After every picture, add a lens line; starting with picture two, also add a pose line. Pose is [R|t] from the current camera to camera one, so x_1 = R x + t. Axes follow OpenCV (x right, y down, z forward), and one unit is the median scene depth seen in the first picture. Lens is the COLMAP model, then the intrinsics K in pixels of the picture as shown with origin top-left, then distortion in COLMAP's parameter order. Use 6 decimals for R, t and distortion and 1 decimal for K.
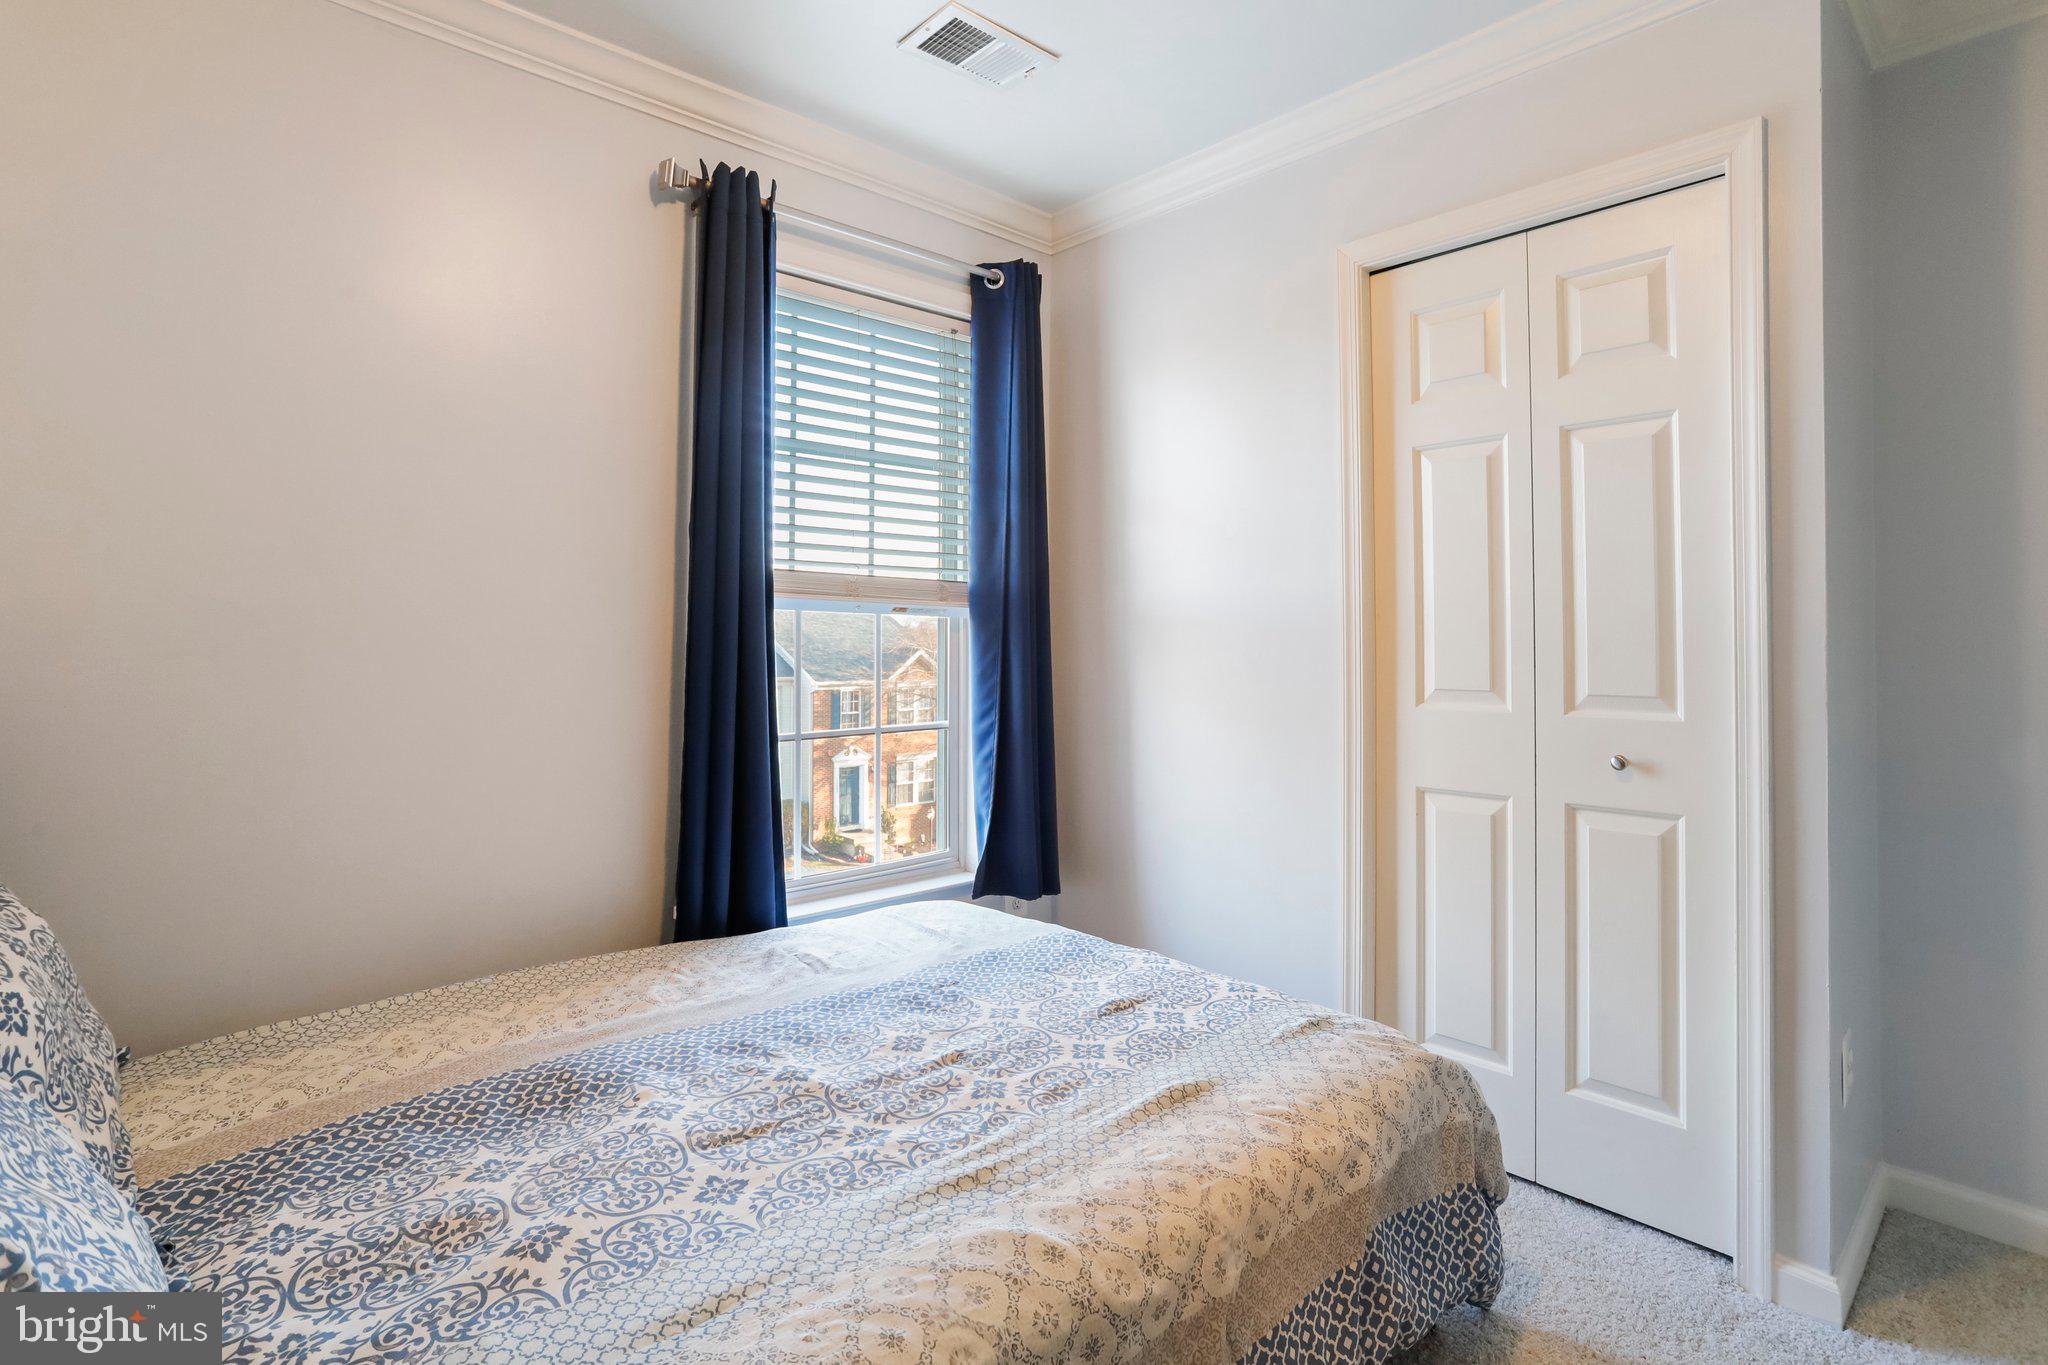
lens RADIAL K [[994.0, 0, 1029.8], [0, 994.0, 671.8], [0, 0, 1]] dist [-0.054616, 0.023580]
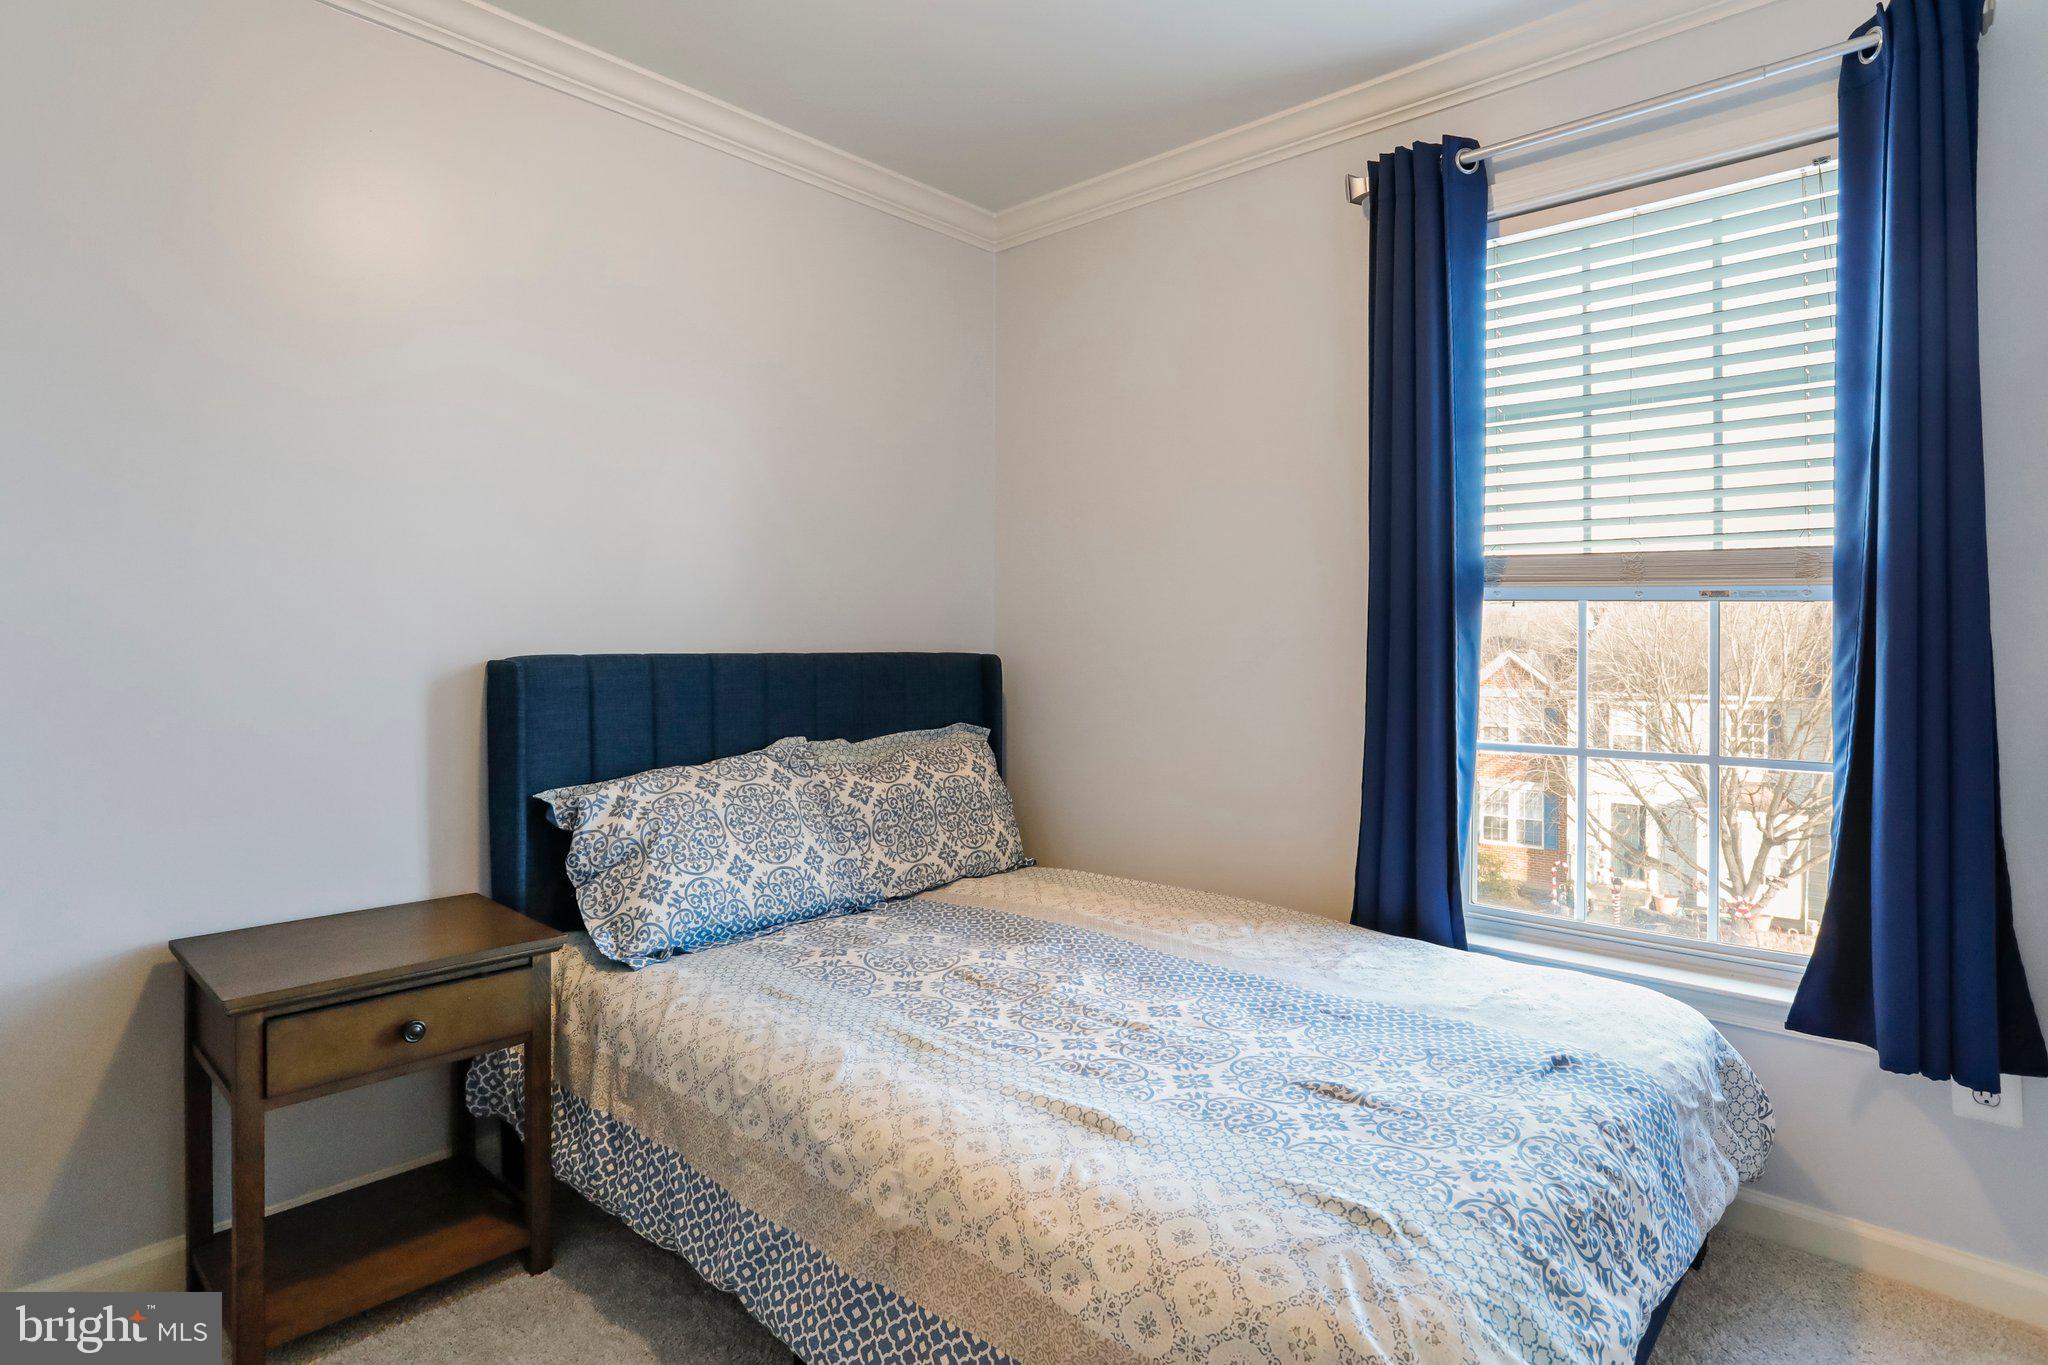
lens RADIAL K [[1076.7, 0, 1042.3], [0, 1076.7, 672.0], [0, 0, 1]] dist [-0.070486, 0.043347]
pose [[0.107120, 0.030100, -0.993790, 1.058347], [-0.035412, 0.999023, 0.026441, -0.013960], [0.993615, 0.032360, 0.108081, 0.780186]]
